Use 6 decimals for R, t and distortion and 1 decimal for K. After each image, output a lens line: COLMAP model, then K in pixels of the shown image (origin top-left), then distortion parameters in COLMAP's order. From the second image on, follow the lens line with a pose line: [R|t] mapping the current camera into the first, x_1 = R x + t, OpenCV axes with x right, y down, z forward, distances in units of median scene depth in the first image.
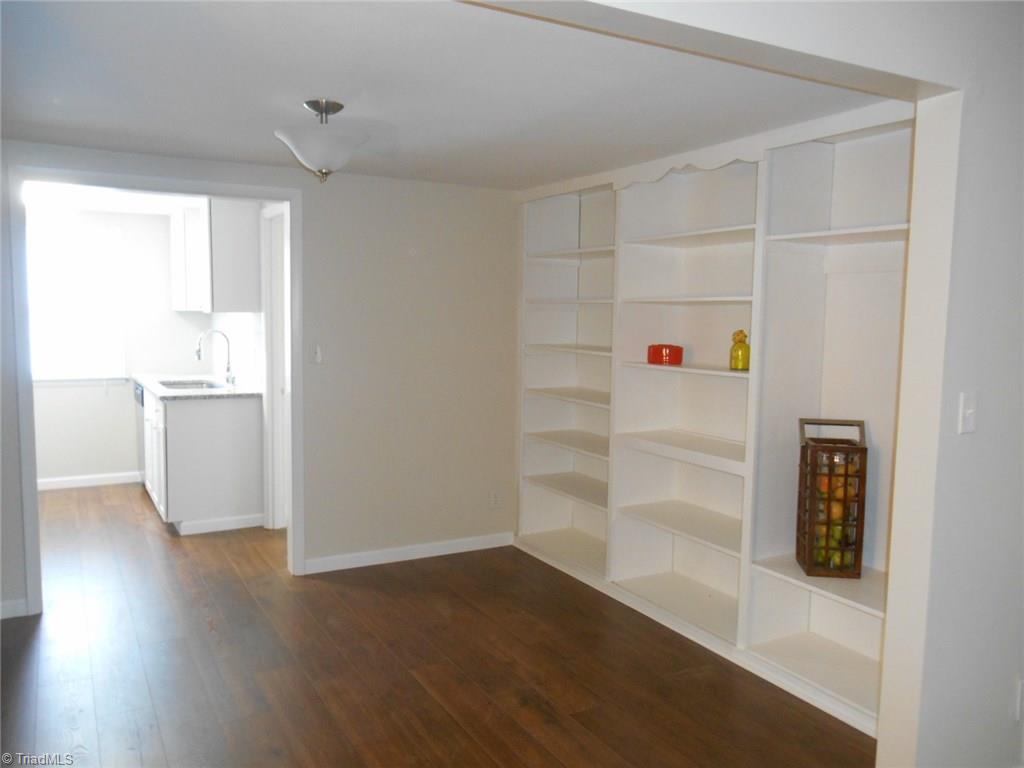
lens RADIAL K [[802.9, 0, 512.0], [0, 802.9, 384.0], [0, 0, 1]] dist [-0.002195, -0.001781]
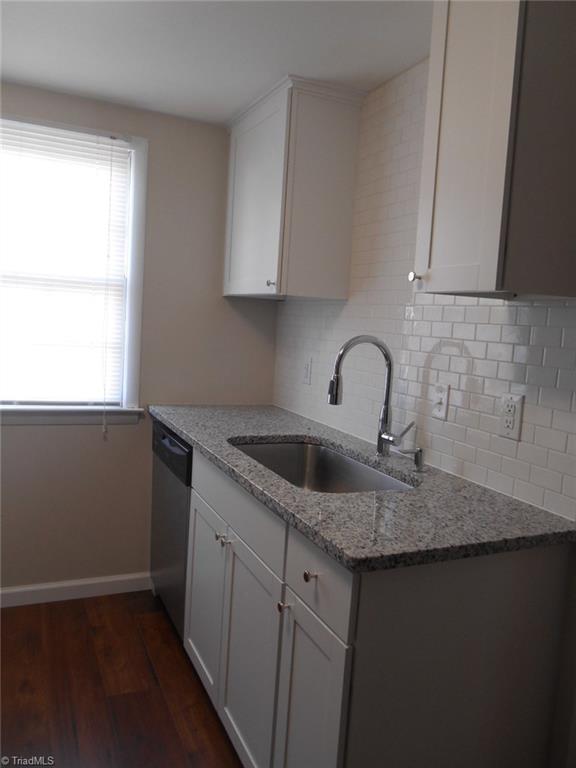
lens RADIAL K [[591.2, 0, 288.0], [0, 591.2, 384.0], [0, 0, 1]] dist [-0.000486, -0.000097]
pose [[0.995474, 0.051898, -0.079613, -0.367263], [-0.050134, 0.998454, 0.024001, -0.043948], [0.080735, -0.019901, 0.996537, 0.636630]]
